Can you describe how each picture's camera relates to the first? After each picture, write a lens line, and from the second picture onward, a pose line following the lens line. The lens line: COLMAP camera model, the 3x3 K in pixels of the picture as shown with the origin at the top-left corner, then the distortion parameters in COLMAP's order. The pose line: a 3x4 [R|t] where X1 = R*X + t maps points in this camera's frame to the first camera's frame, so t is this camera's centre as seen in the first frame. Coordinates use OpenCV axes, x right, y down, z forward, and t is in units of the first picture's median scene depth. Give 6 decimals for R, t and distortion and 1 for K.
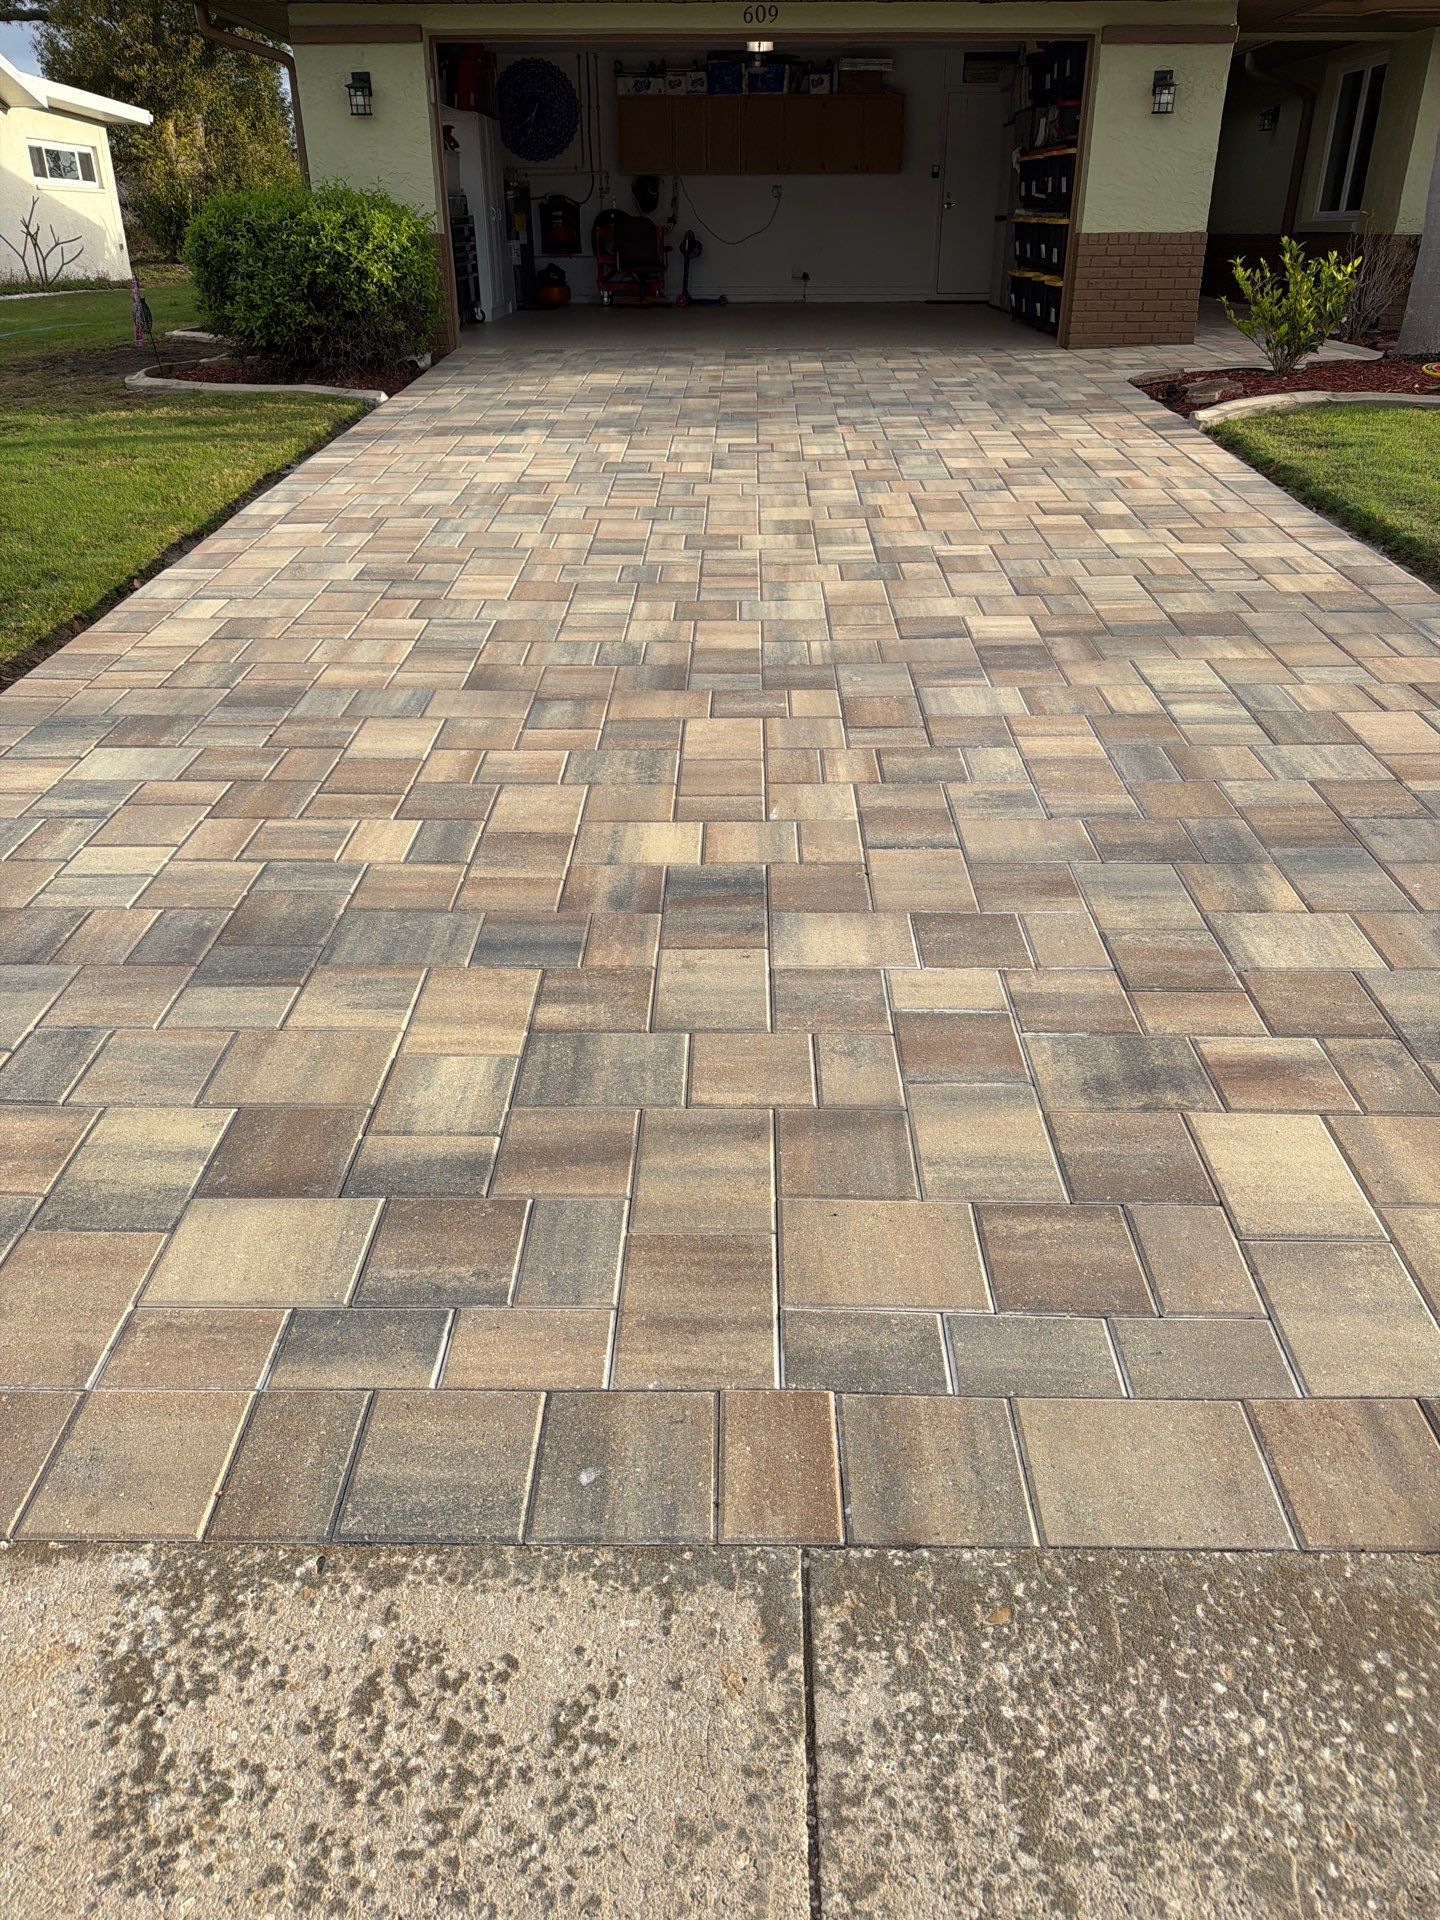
lens RADIAL K [[1427.9, 0, 722.4], [0, 1427.9, 990.2], [0, 0, 1]] dist [0.051058, -0.085145]
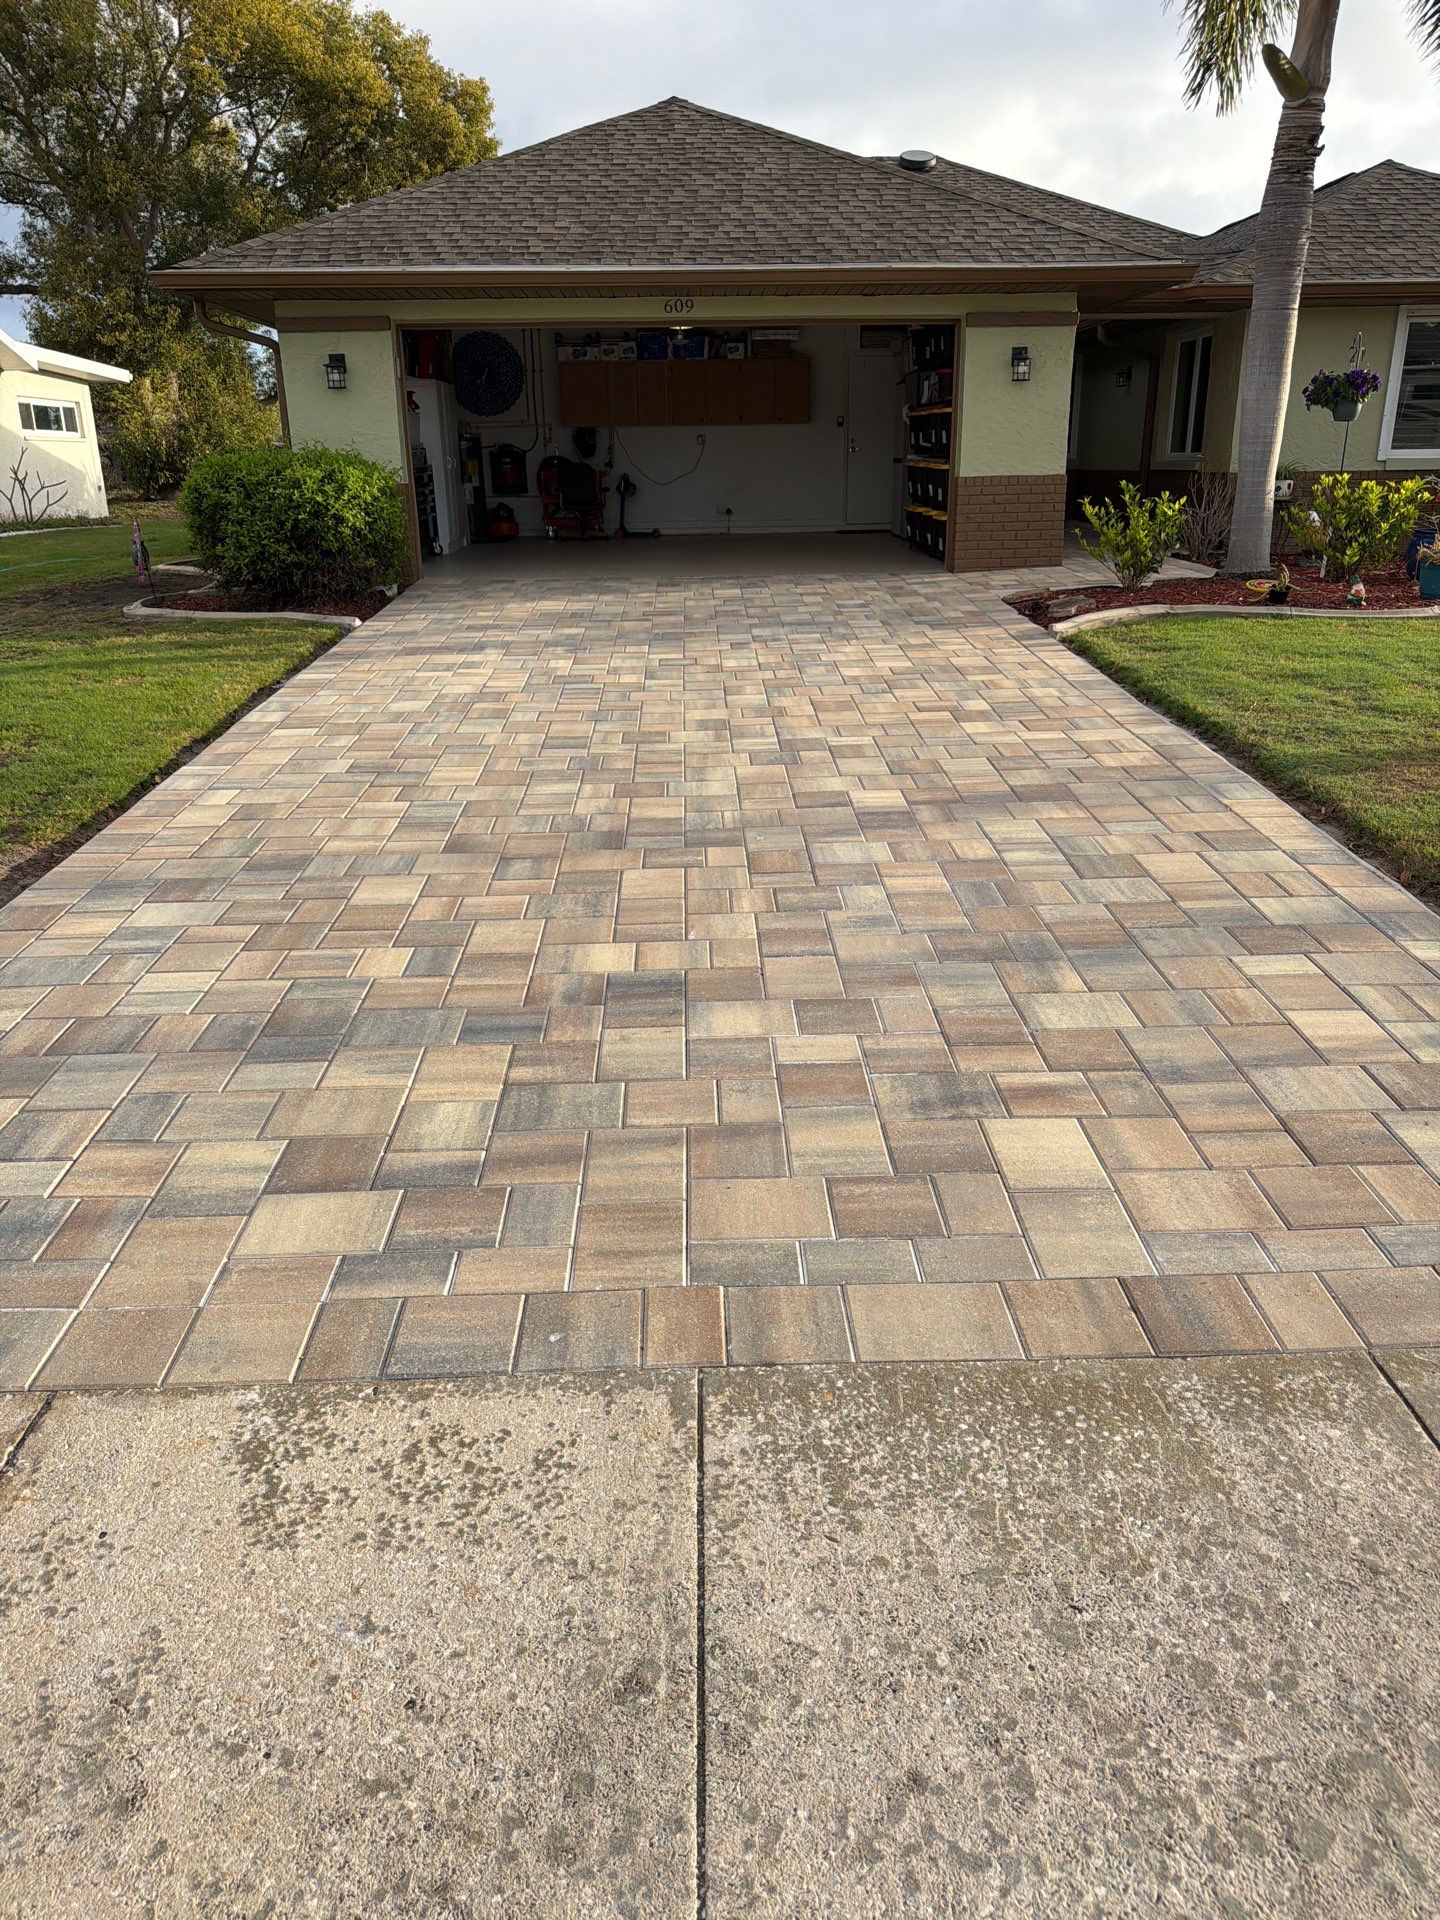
lens RADIAL K [[1388.7, 0, 720.0], [0, 1388.7, 960.0], [0, 0, 1]] dist [0.200110, -0.468448]
pose [[0.999052, -0.024604, 0.035924, 0.019427], [0.029669, 0.988535, -0.148046, 0.100488], [-0.031869, 0.148972, 0.988328, -0.286001]]
